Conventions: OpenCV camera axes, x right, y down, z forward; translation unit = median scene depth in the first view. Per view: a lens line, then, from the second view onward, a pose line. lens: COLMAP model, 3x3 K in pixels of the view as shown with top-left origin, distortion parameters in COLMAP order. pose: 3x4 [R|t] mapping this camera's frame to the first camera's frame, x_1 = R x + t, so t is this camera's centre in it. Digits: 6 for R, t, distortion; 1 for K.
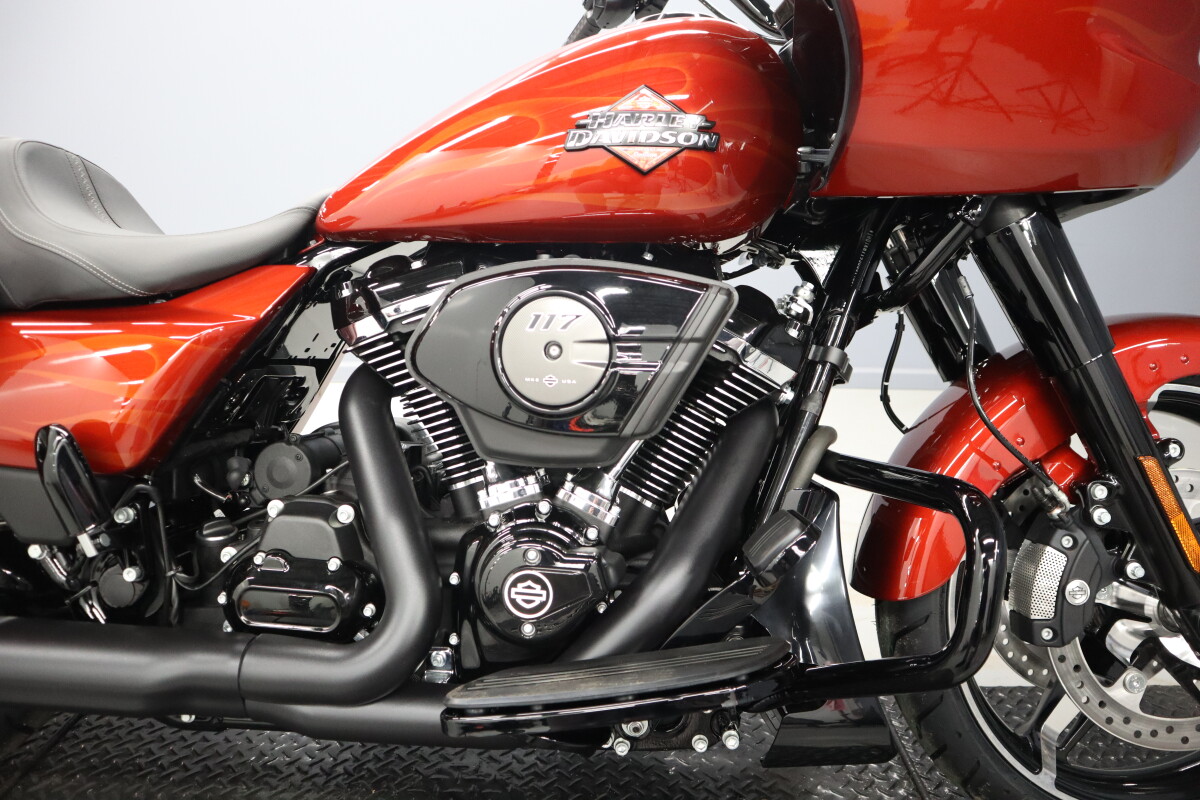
lens RADIAL K [[831.7, 0, 600.0], [0, 831.7, 400.0], [0, 0, 1]] dist [-0.121567, 0.077570]
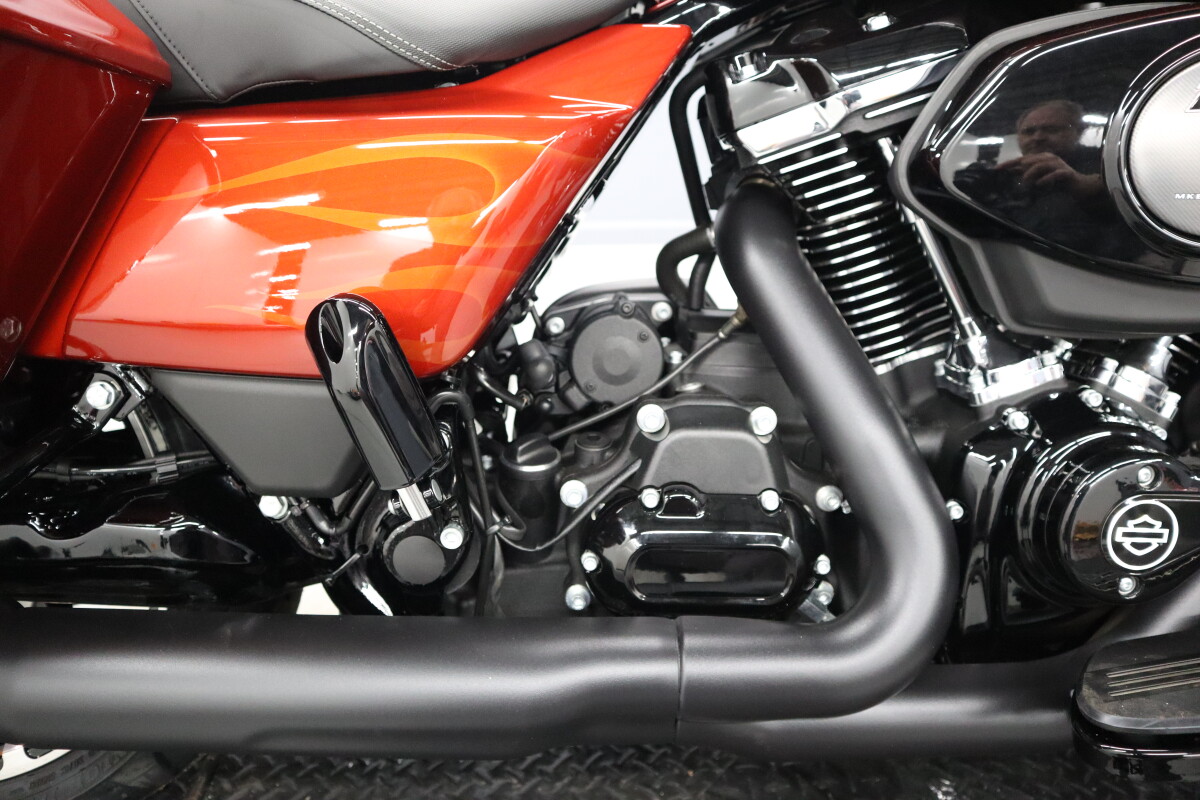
lens RADIAL K [[831.7, 0, 600.0], [0, 831.7, 400.0], [0, 0, 1]] dist [-0.121567, 0.077570]
pose [[0.998345, -0.038133, 0.043040, -0.474995], [0.030944, 0.987141, 0.156827, 0.016410], [-0.048467, -0.155235, 0.986688, 0.370064]]
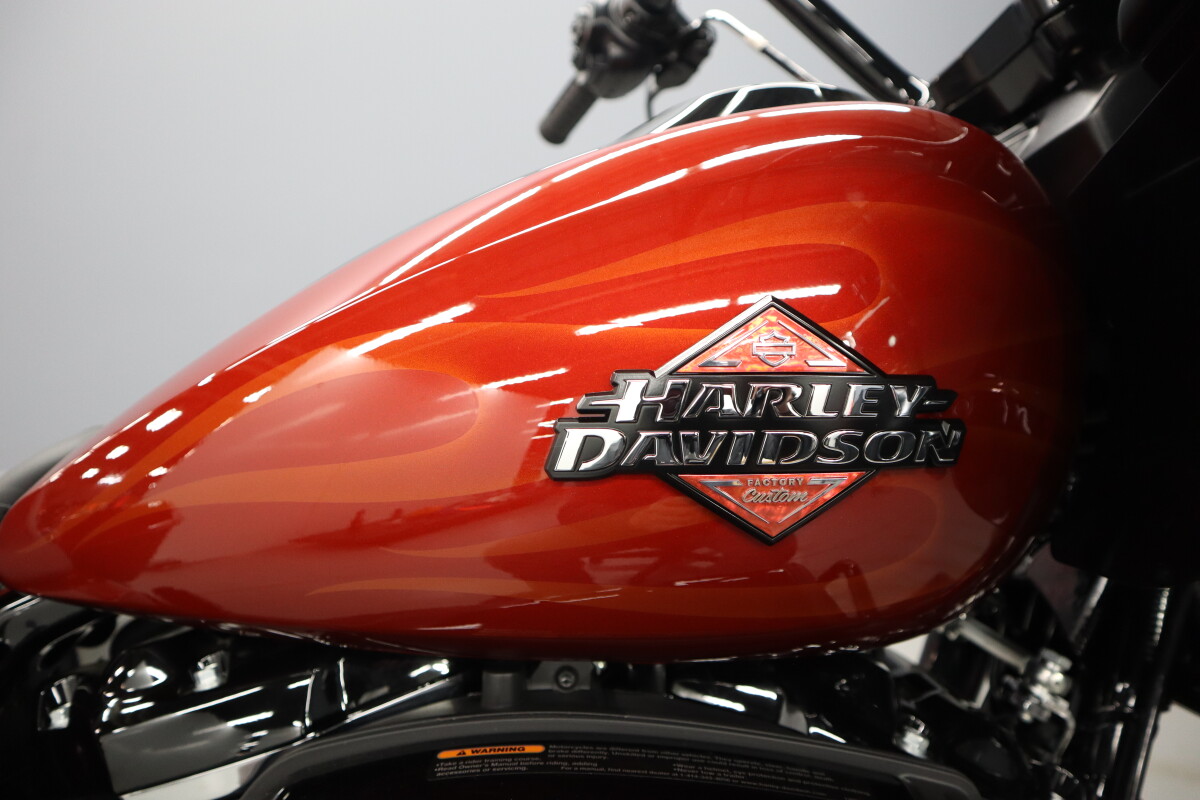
lens RADIAL K [[831.7, 0, 600.0], [0, 831.7, 400.0], [0, 0, 1]] dist [-0.121567, 0.077570]
pose [[0.999483, 0.001304, 0.032129, -0.027715], [0.000693, 0.998072, -0.062064, -0.281997], [-0.032148, 0.062054, 0.997555, 0.578852]]
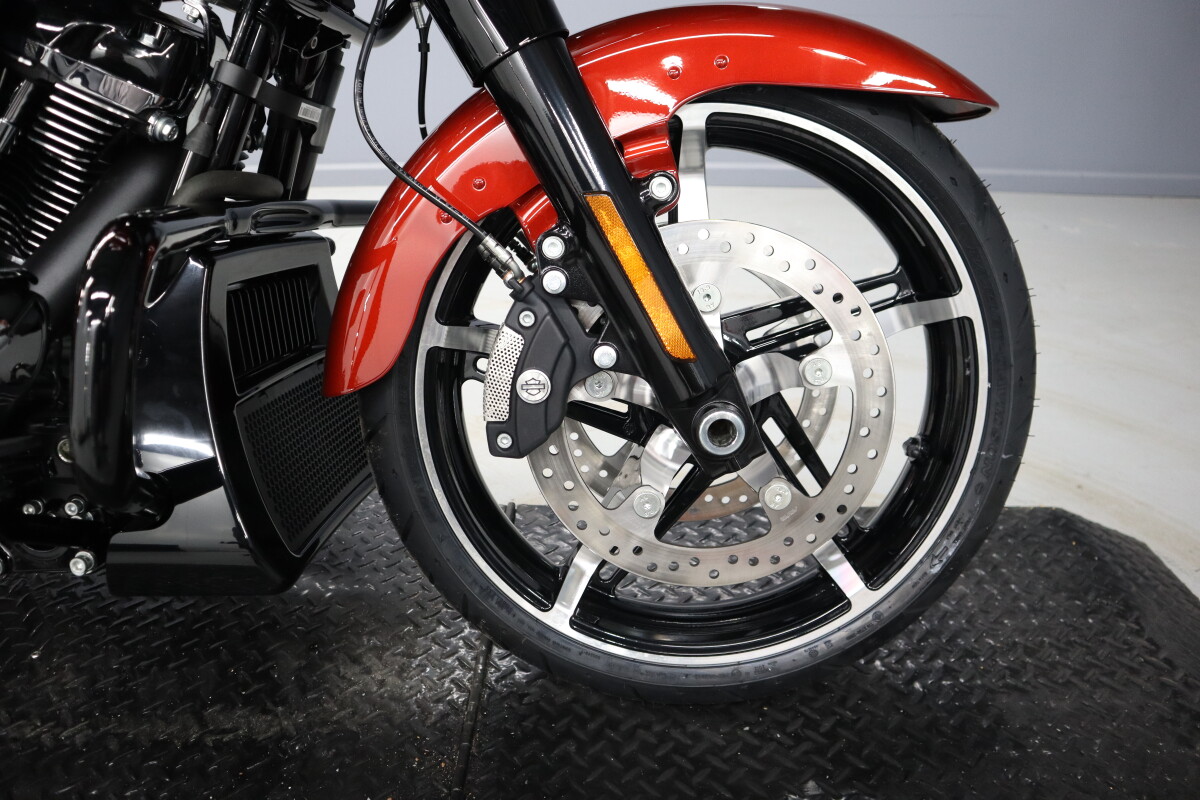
lens RADIAL K [[831.7, 0, 600.0], [0, 831.7, 400.0], [0, 0, 1]] dist [-0.121567, 0.077570]
pose [[0.999943, -0.005452, -0.009196, 0.654884], [0.007305, 0.976489, 0.215442, 0.086691], [0.007805, -0.215497, 0.976473, 0.245683]]
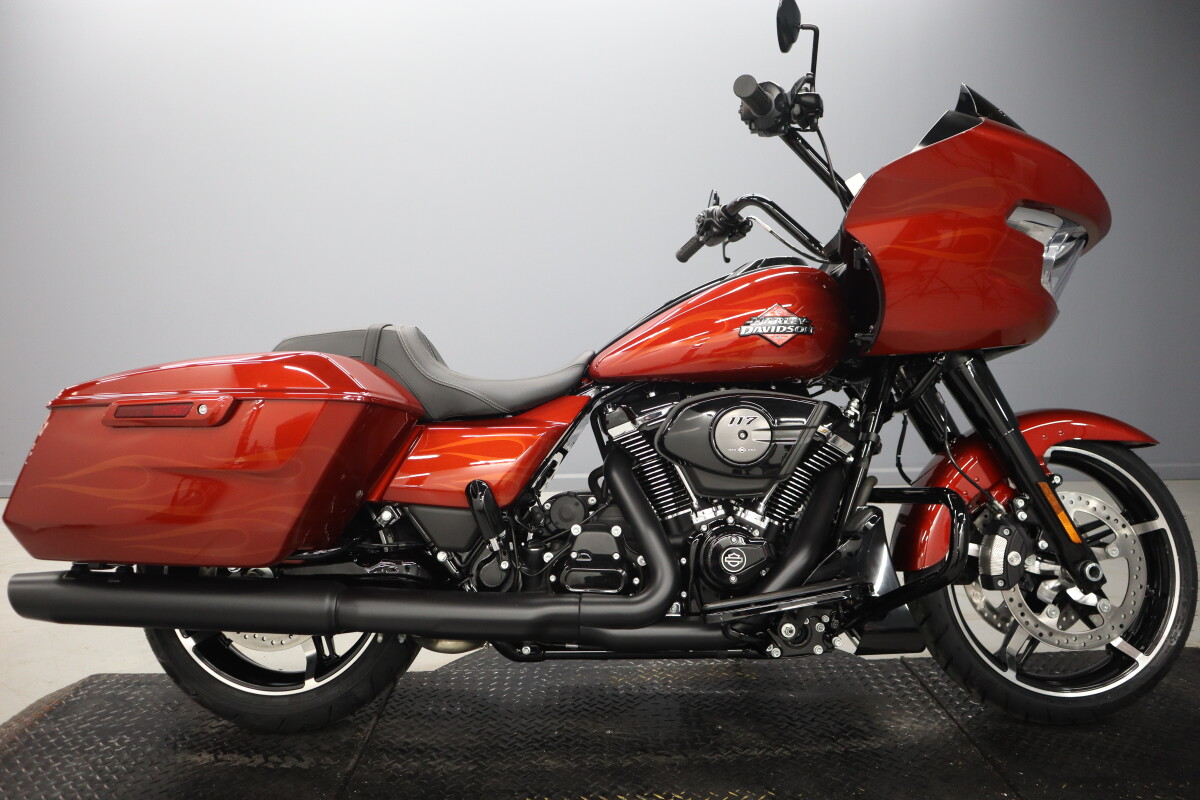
lens RADIAL K [[831.7, 0, 600.0], [0, 831.7, 400.0], [0, 0, 1]] dist [-0.121567, 0.077570]
pose [[0.999462, -0.025094, 0.021122, -0.384800], [0.028015, 0.988014, -0.151800, 0.132674], [-0.017060, 0.152310, 0.988185, -0.868752]]
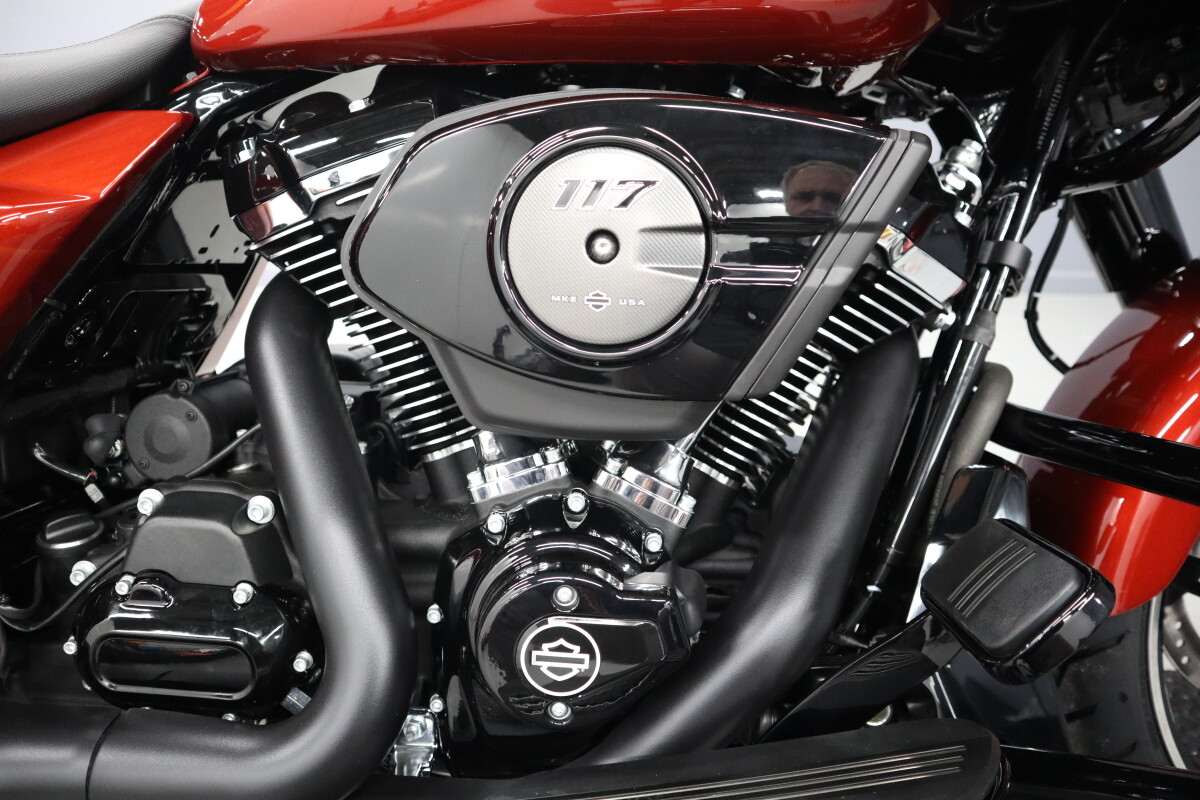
lens RADIAL K [[831.7, 0, 600.0], [0, 831.7, 400.0], [0, 0, 1]] dist [-0.121567, 0.077570]
pose [[0.999542, -0.009753, 0.028652, -0.064671], [0.006205, 0.992585, 0.121396, -0.021389], [-0.029624, -0.121163, 0.992191, 0.381184]]
